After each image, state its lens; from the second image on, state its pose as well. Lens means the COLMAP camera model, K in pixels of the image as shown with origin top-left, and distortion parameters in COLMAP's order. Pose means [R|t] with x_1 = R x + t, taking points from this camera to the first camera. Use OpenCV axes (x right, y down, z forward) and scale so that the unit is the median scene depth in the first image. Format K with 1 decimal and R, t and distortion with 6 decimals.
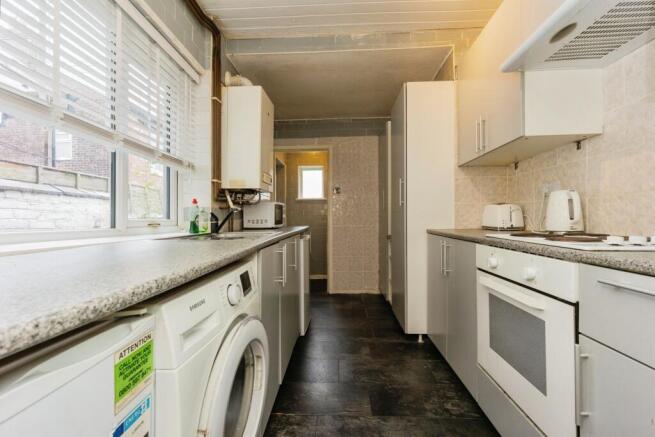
lens RADIAL K [[285.7, 0, 325.1], [0, 285.7, 216.2], [0, 0, 1]] dist [0.001847, 0.000544]
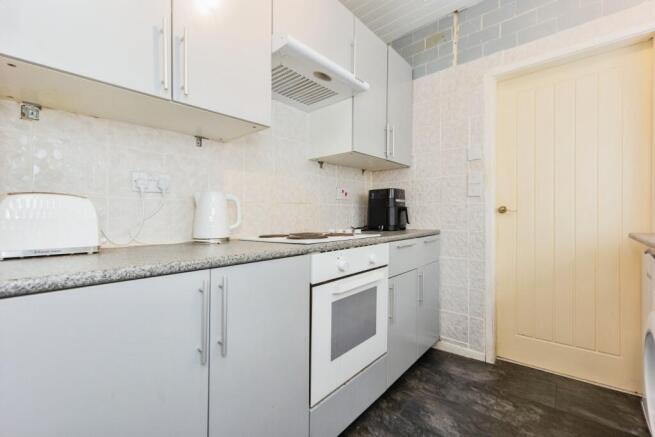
lens RADIAL K [[285.7, 0, 325.4], [0, 285.7, 217.0], [0, 0, 1]] dist [0.001847, 0.000544]
pose [[-0.771087, 0.003752, 0.636719, 0.004867], [0.007470, 0.999967, 0.003154, -0.008997], [-0.636686, 0.007188, -0.771090, 1.887510]]
